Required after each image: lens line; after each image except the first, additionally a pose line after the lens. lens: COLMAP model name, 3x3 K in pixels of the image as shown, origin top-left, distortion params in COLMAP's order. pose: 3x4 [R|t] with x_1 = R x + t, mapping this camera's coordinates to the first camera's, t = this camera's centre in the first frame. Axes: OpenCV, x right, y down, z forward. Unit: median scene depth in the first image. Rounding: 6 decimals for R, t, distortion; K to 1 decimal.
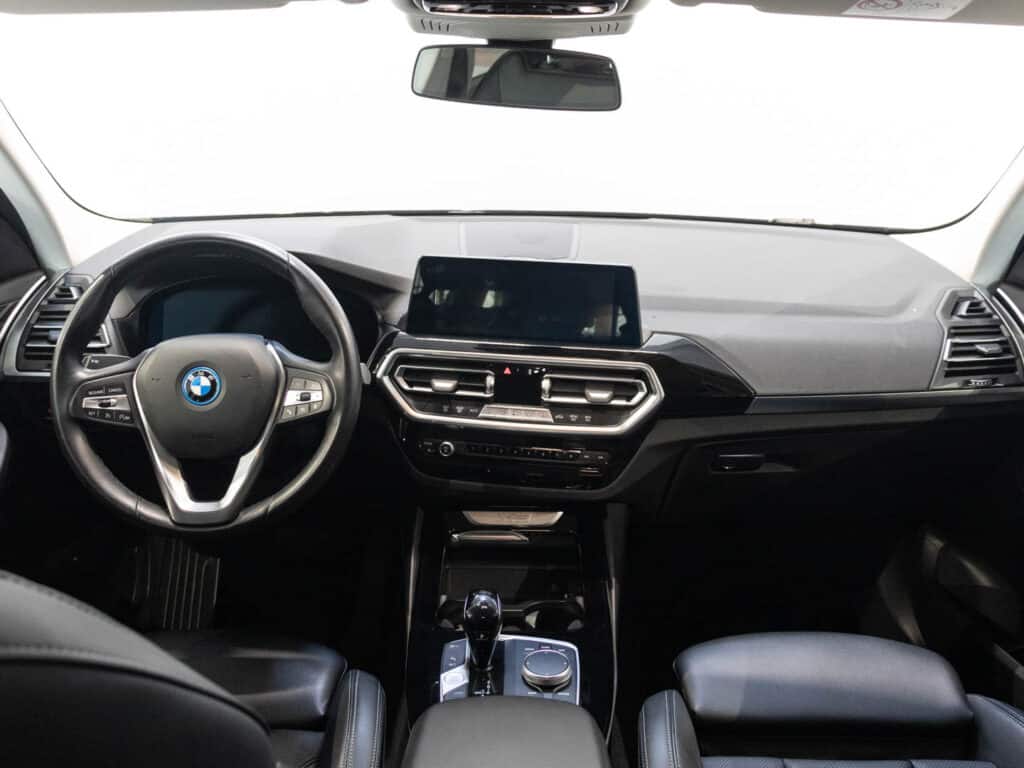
lens RADIAL K [[846.3, 0, 512.0], [0, 846.3, 384.0], [0, 0, 1]] dist [-0.000101, -0.001095]
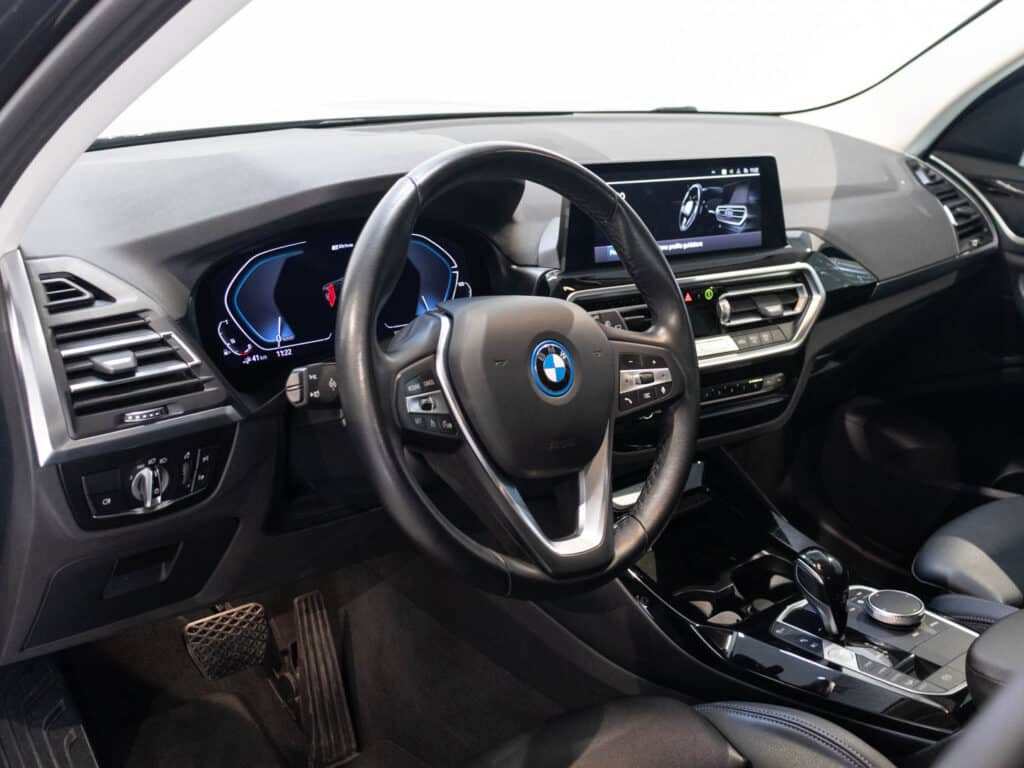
lens RADIAL K [[1114.8, 0, 512.0], [0, 1114.8, 384.0], [0, 0, 1]] dist [0.020876, 0.016576]
pose [[0.764438, -0.201816, 0.612294, -0.812942], [0.187986, 0.978245, 0.087739, -0.060976], [-0.616681, 0.048032, 0.785746, 0.269523]]
